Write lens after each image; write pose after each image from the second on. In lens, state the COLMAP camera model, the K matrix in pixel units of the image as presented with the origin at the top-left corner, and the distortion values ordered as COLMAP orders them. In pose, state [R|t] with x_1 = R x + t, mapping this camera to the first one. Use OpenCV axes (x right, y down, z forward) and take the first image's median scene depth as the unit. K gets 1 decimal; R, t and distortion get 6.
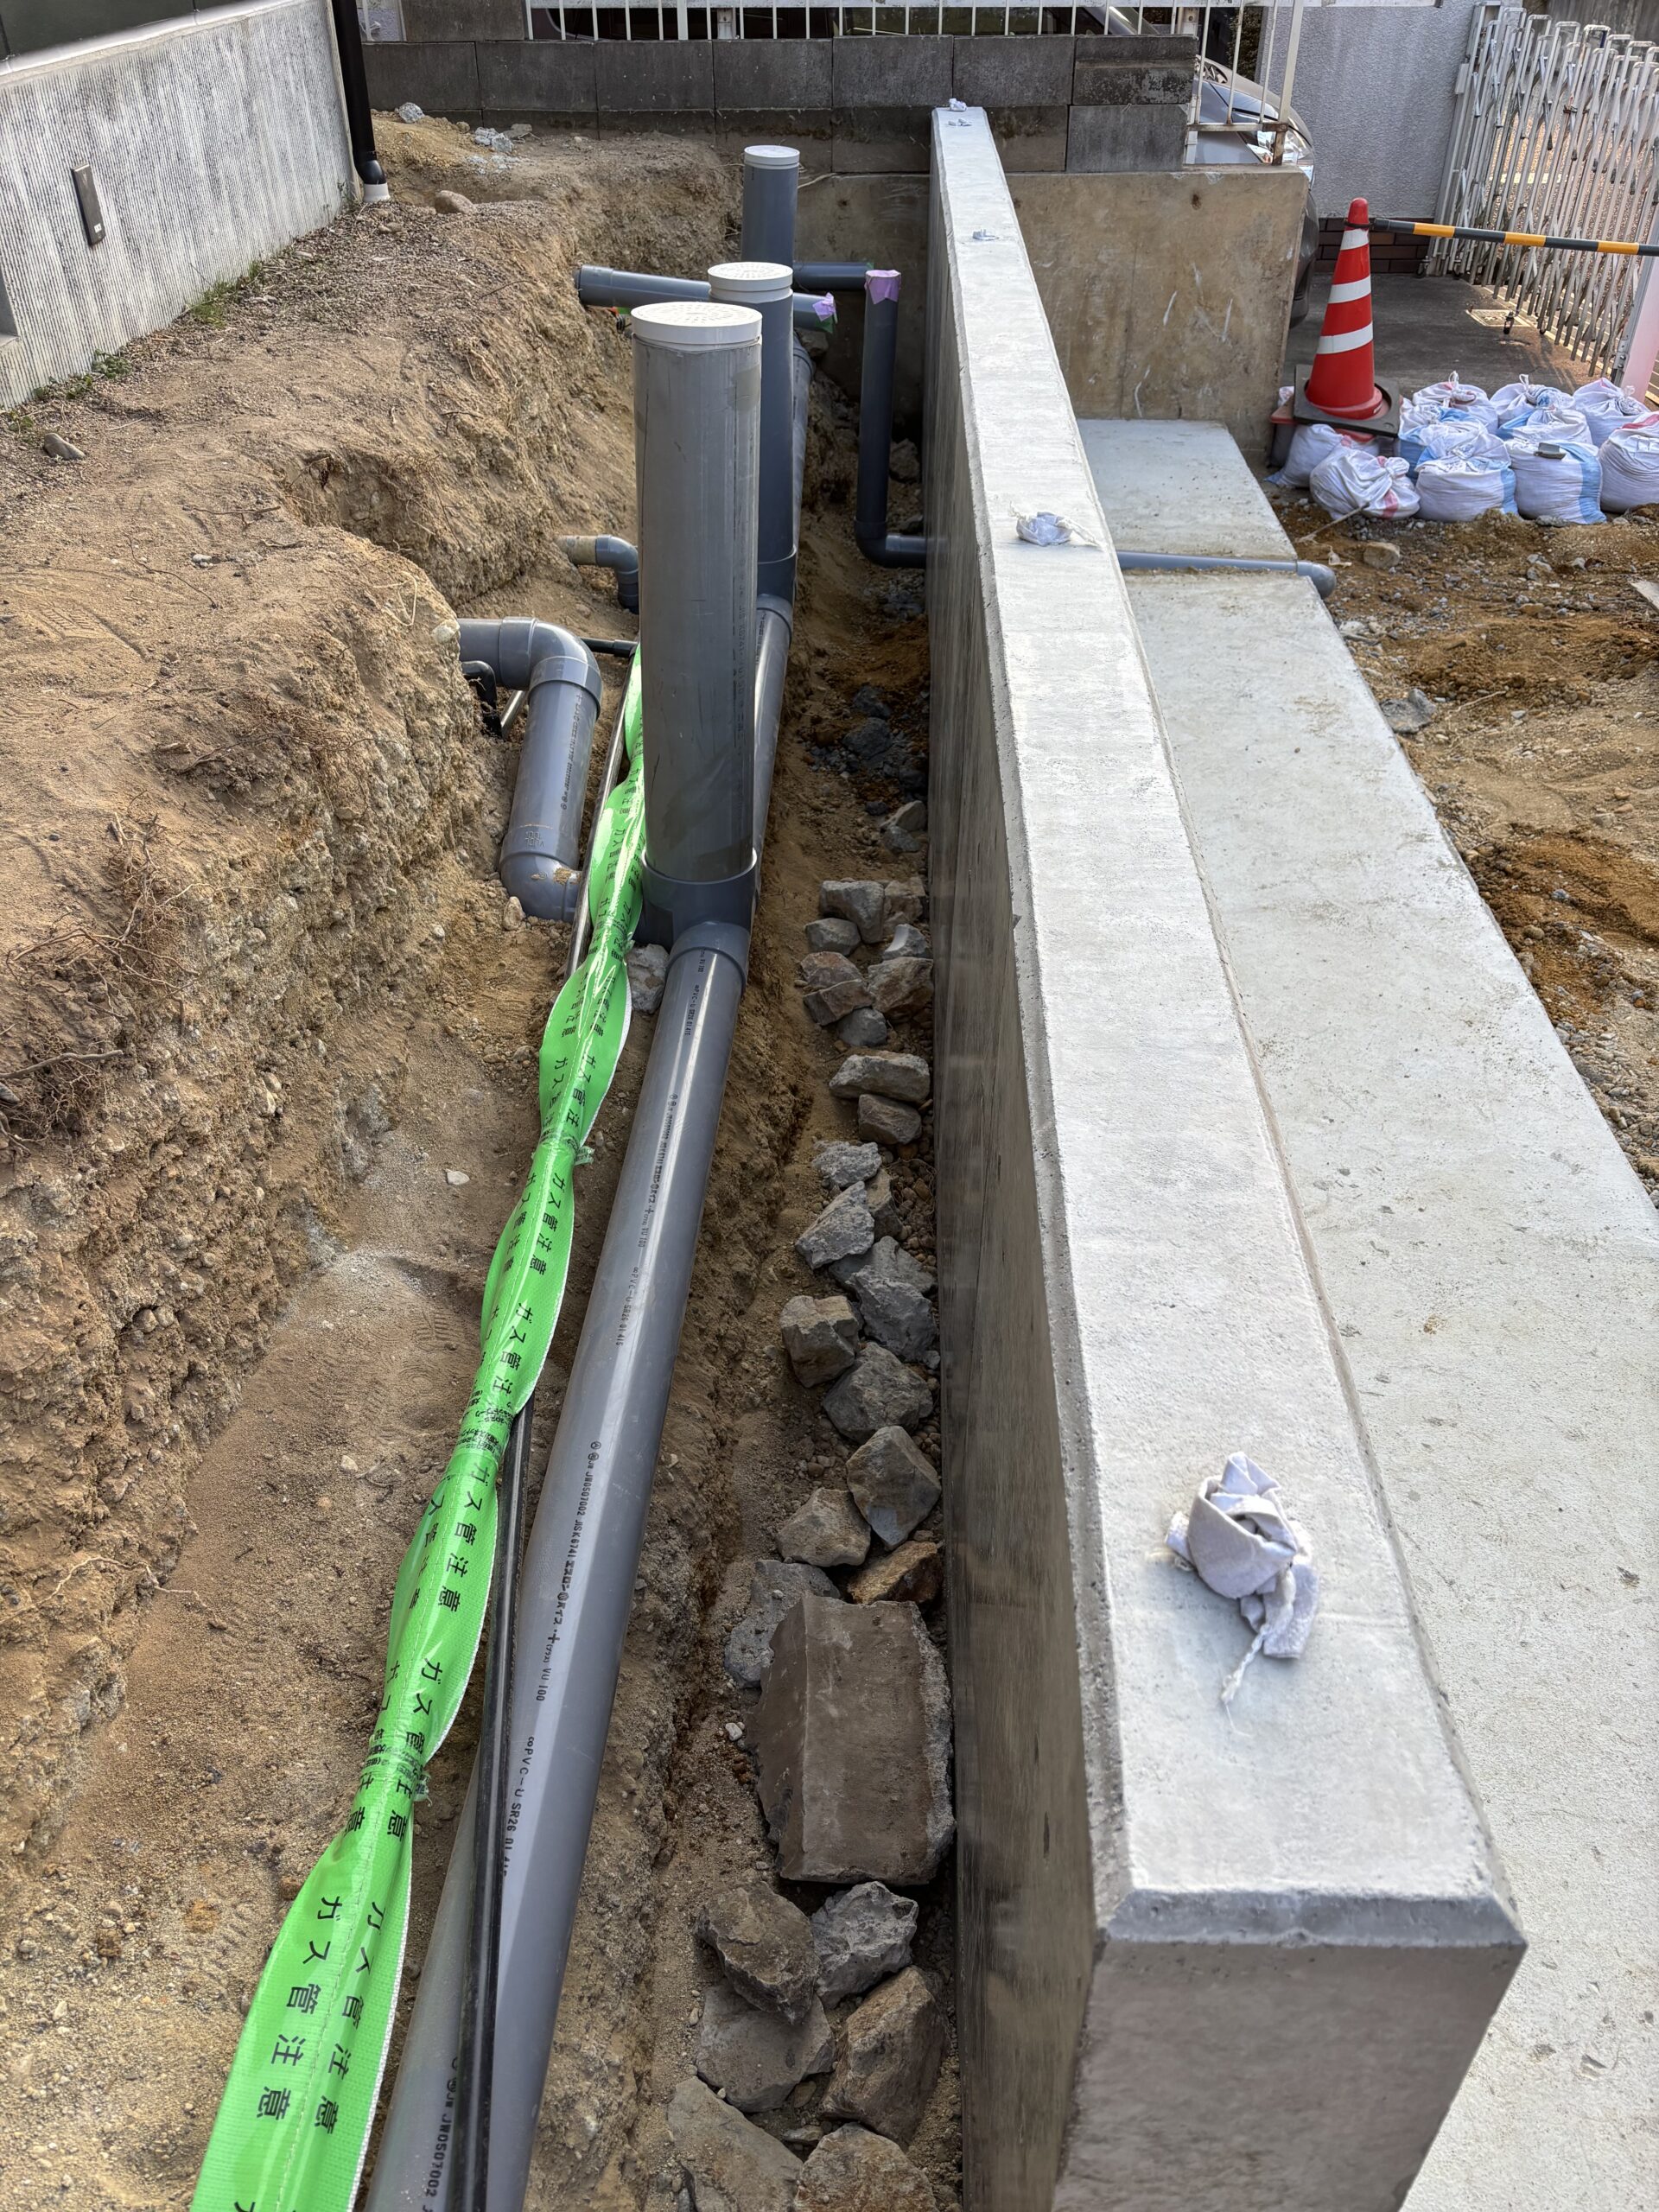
lens RADIAL K [[1668.0, 0, 829.5], [0, 1668.0, 1106.0], [0, 0, 1]] dist [0.062115, -0.068231]
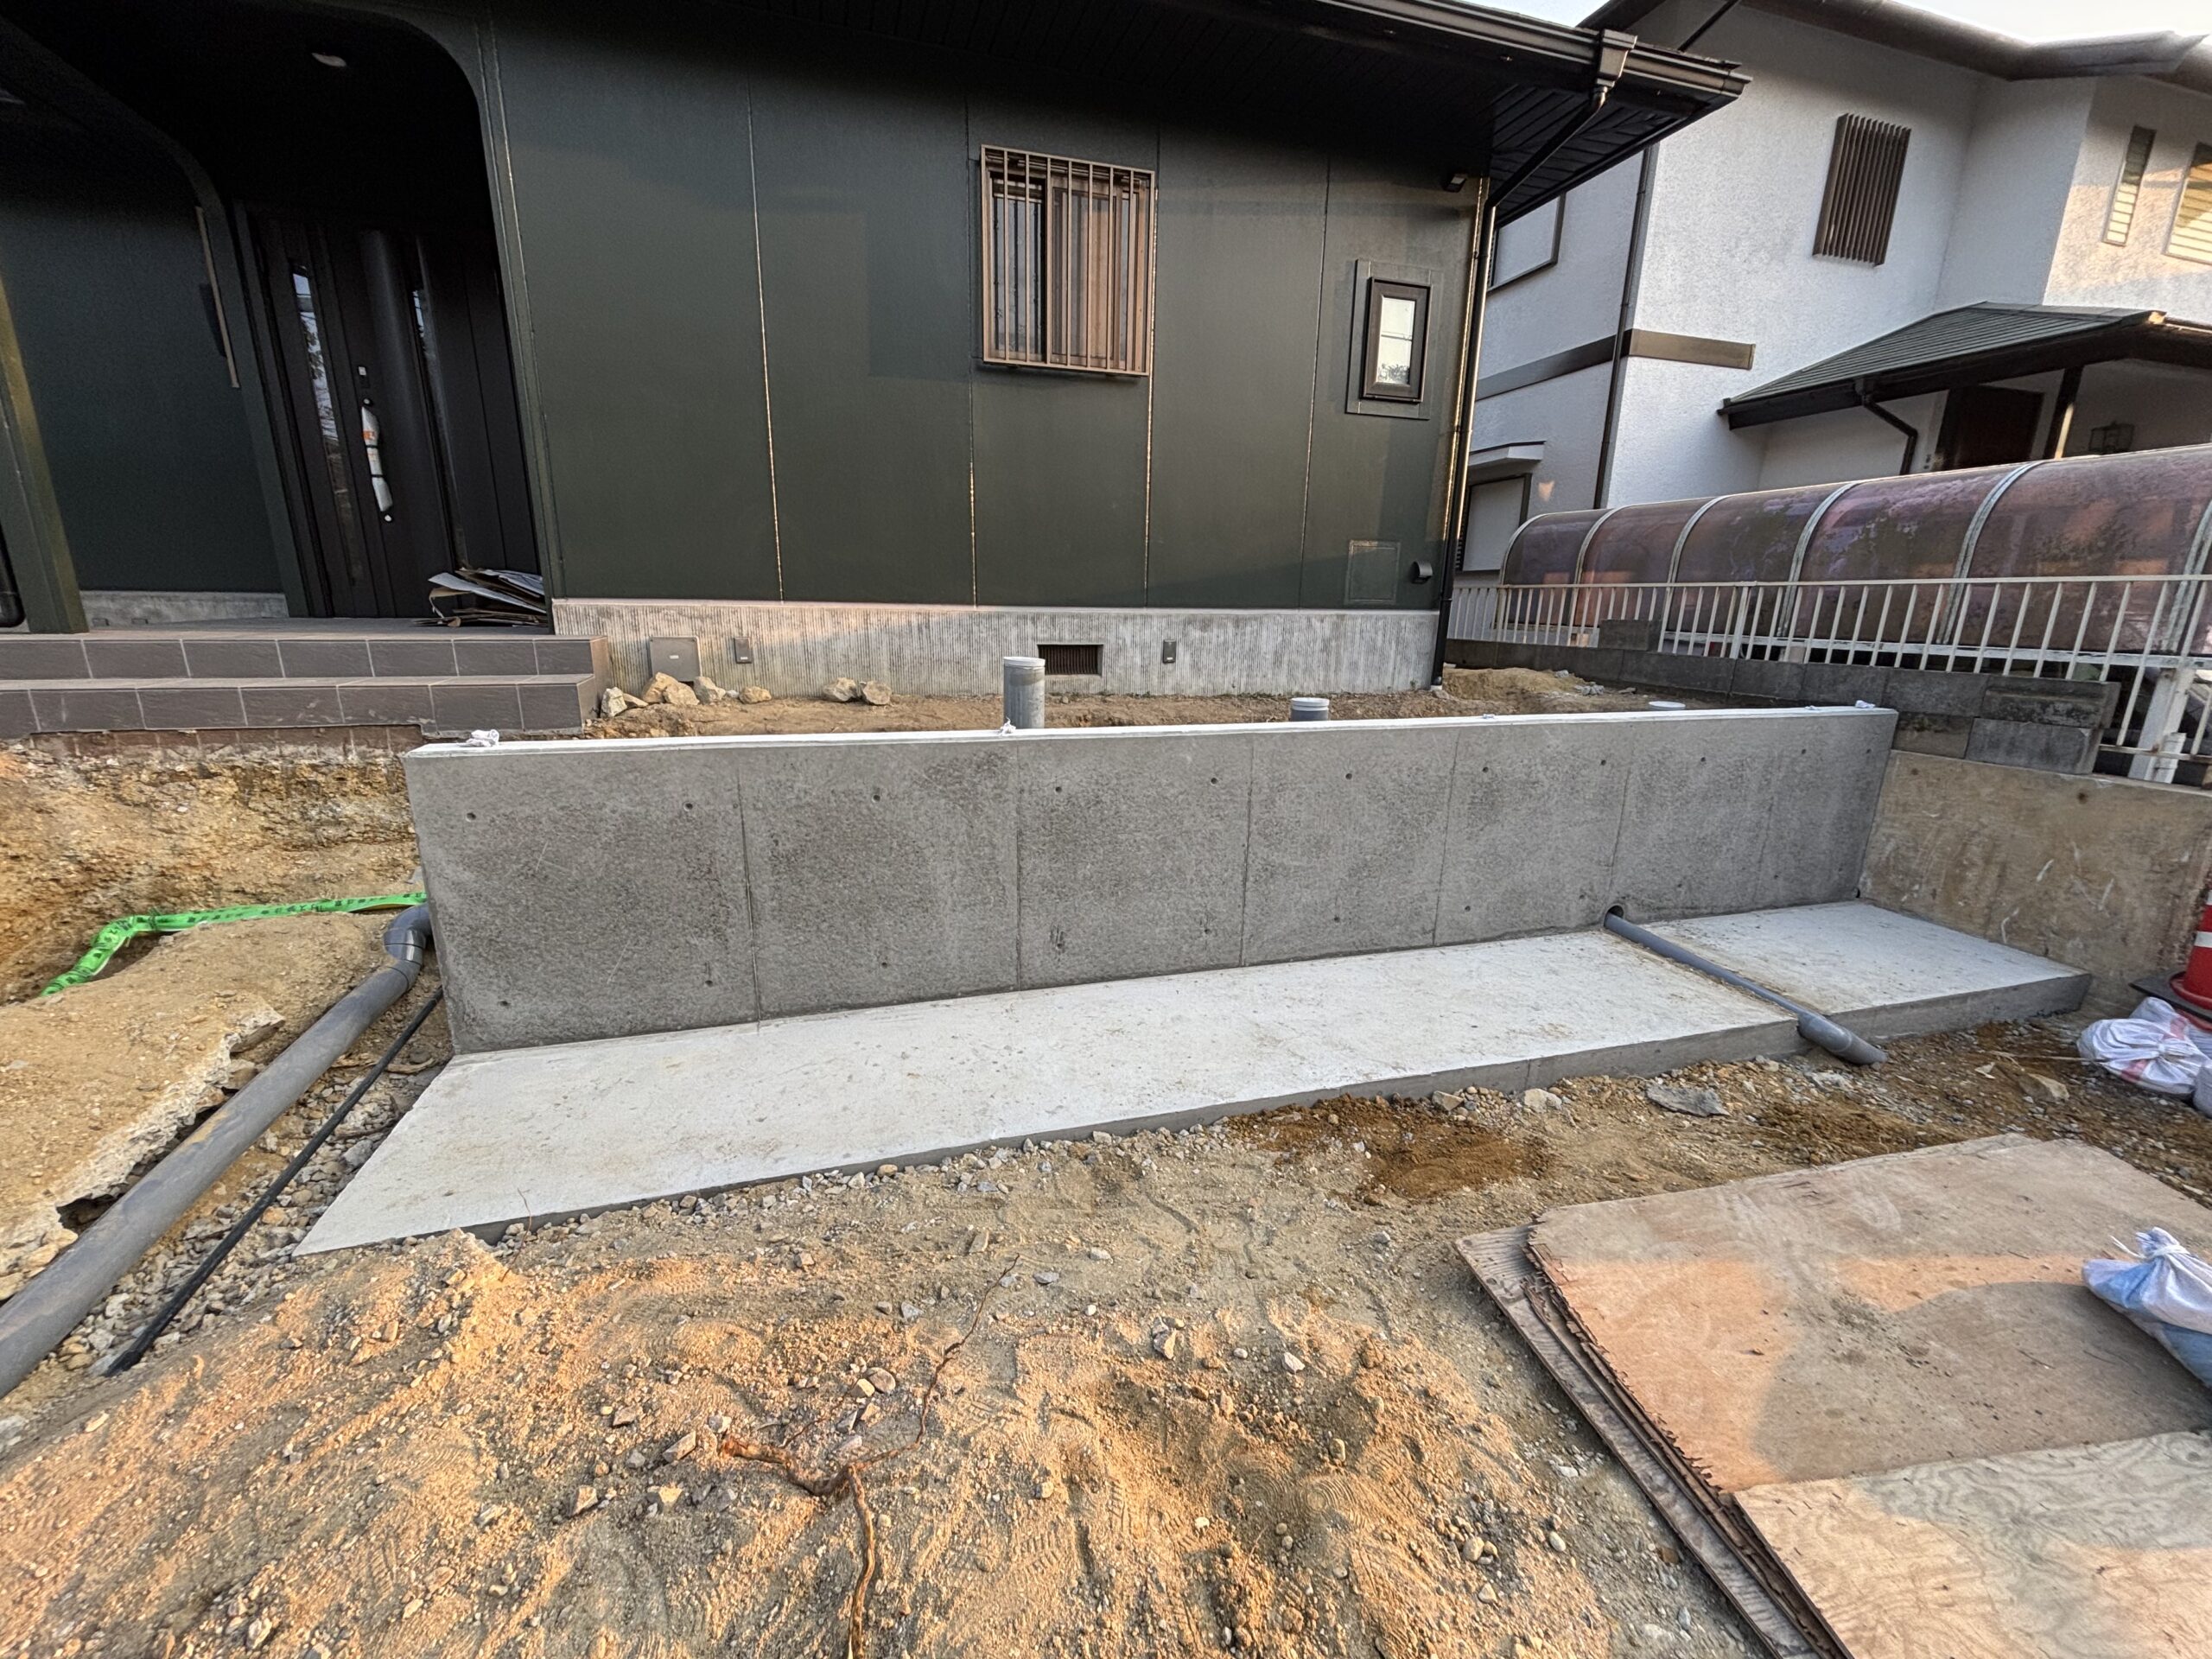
lens RADIAL K [[887.1, 0, 1124.5], [0, 887.1, 825.5], [0, 0, 1]] dist [-0.000371, 0.000092]
pose [[0.328197, 0.244282, -0.912476, 0.670053], [-0.577617, 0.816237, 0.010762, -0.144145], [0.747426, 0.523530, 0.408988, 0.263656]]
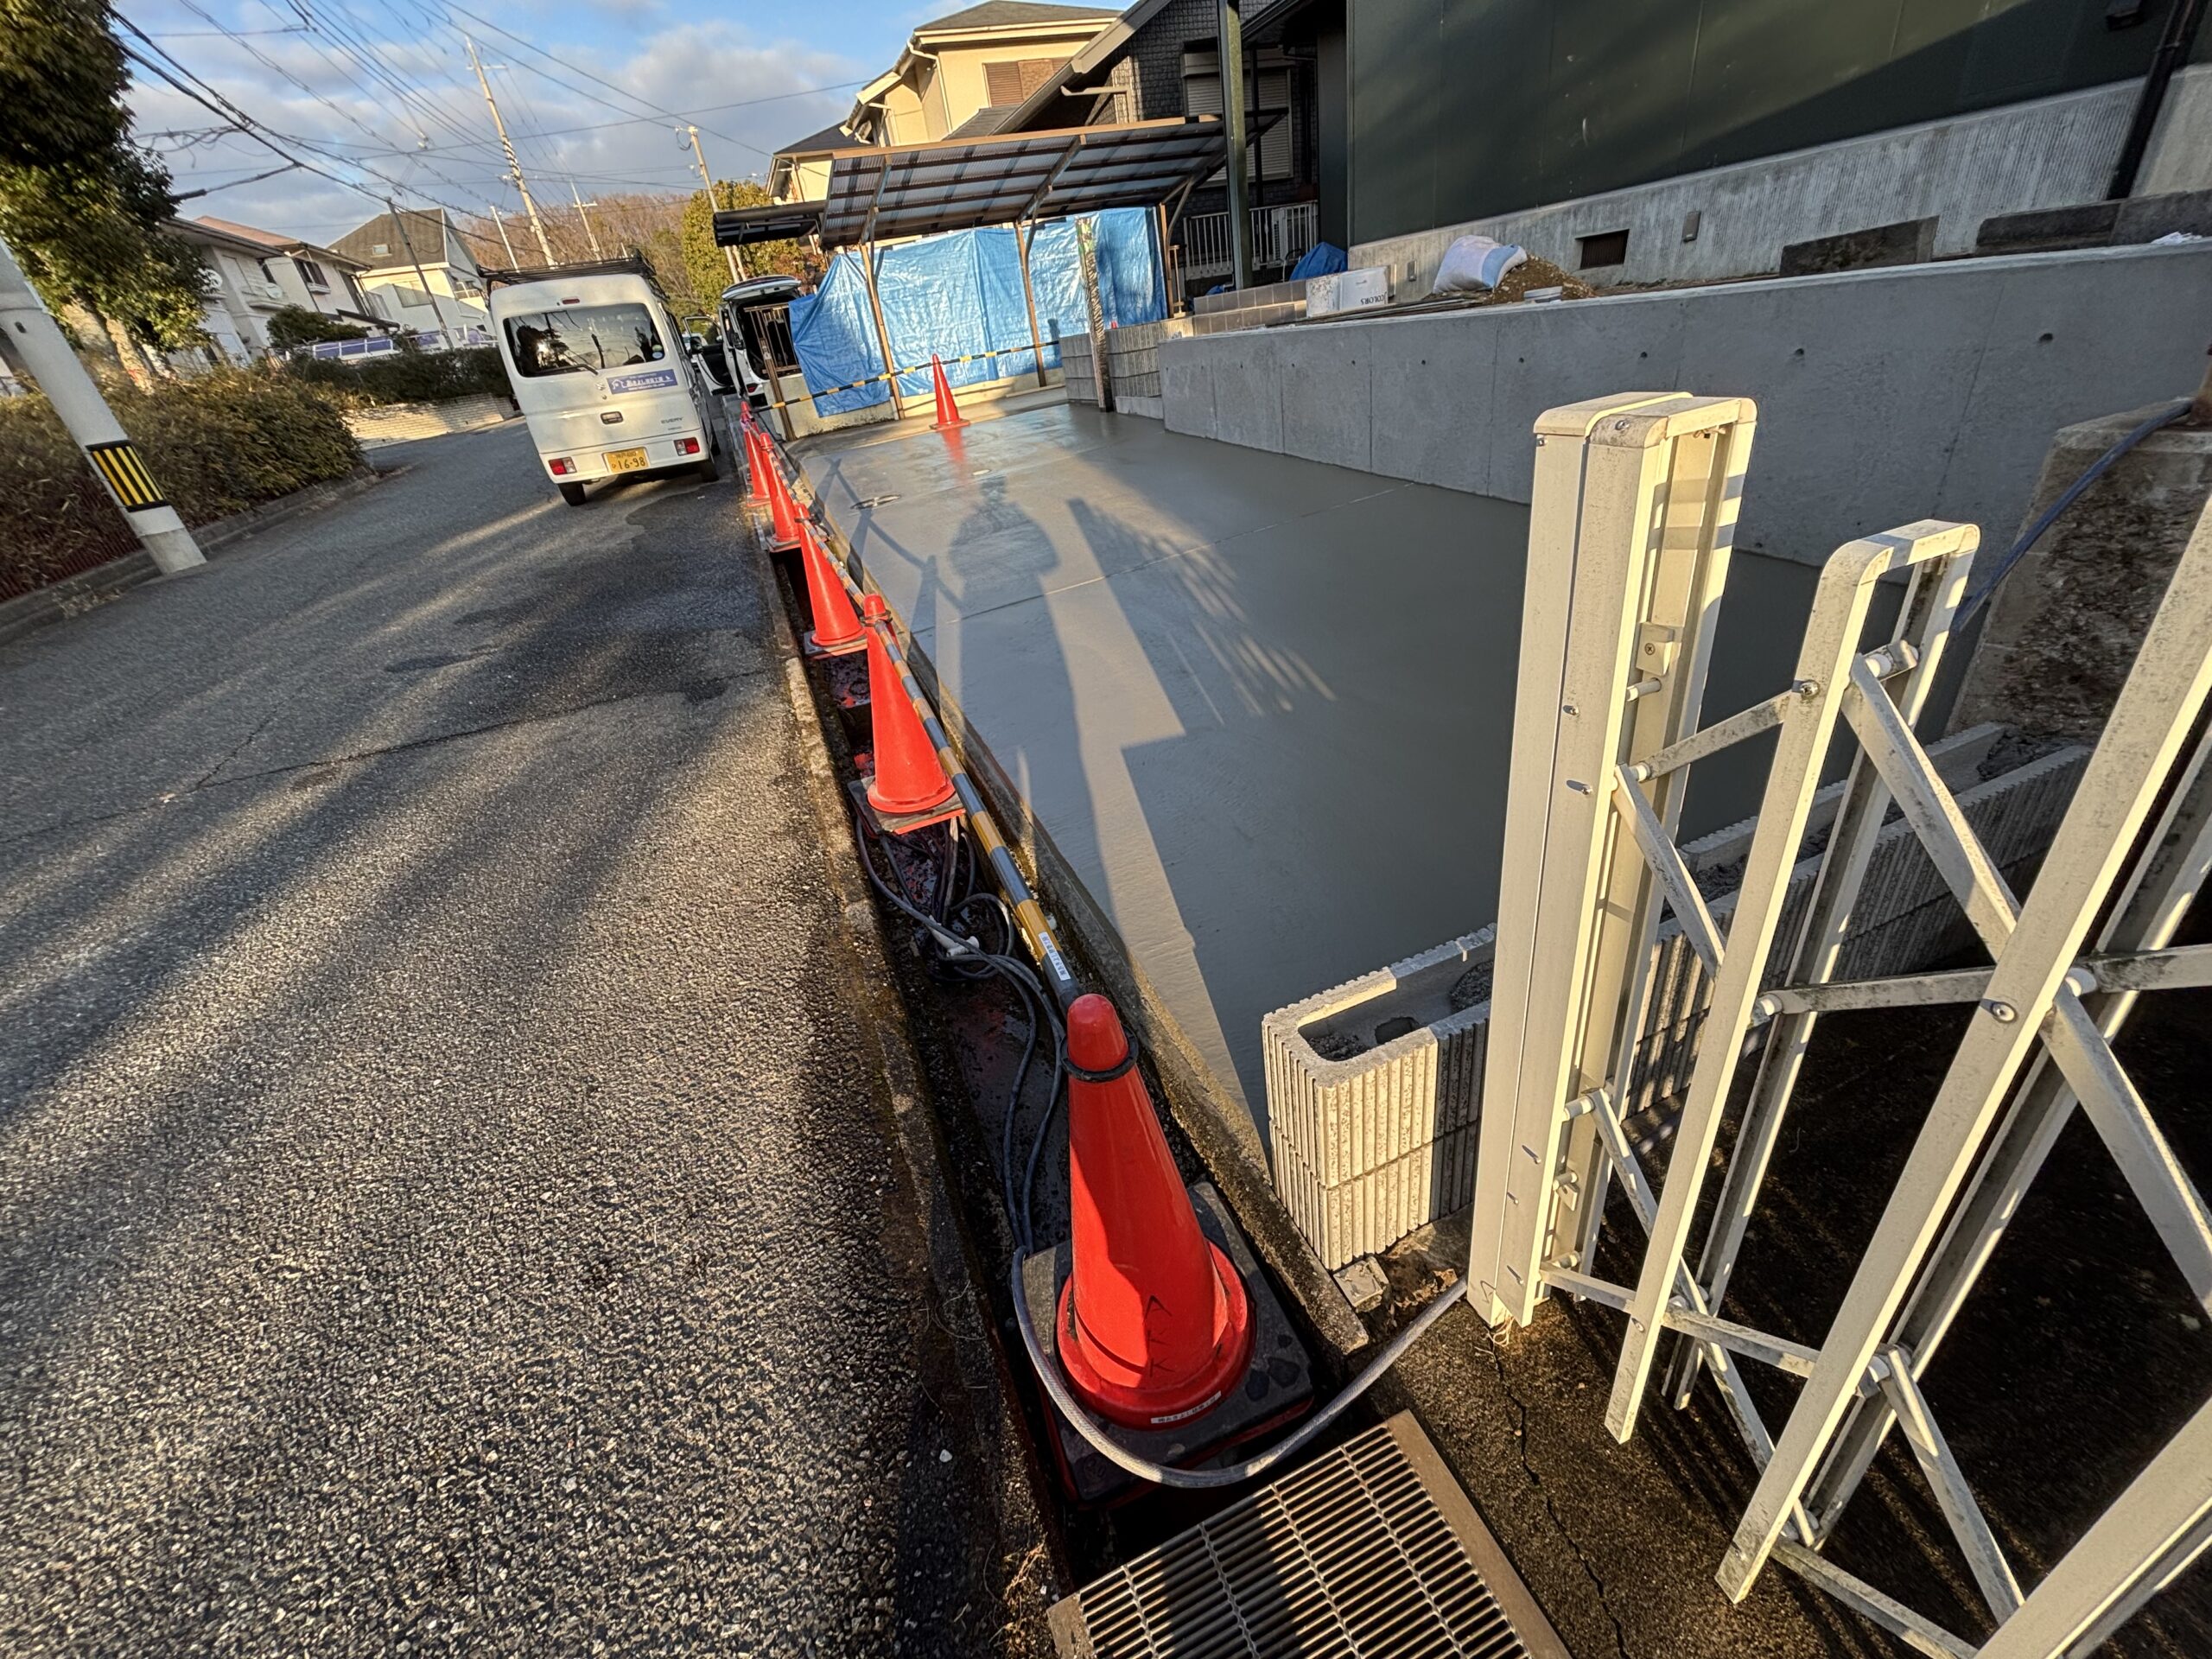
lens RADIAL K [[881.7, 0, 1106.0], [0, 881.7, 829.5], [0, 0, 1]] dist [-0.000022, -0.000081]
pose [[-0.905949, 0.317964, -0.279562, 0.748986], [-0.117594, 0.445350, 0.887601, -0.830650], [0.406728, 0.836996, -0.366074, 1.286400]]
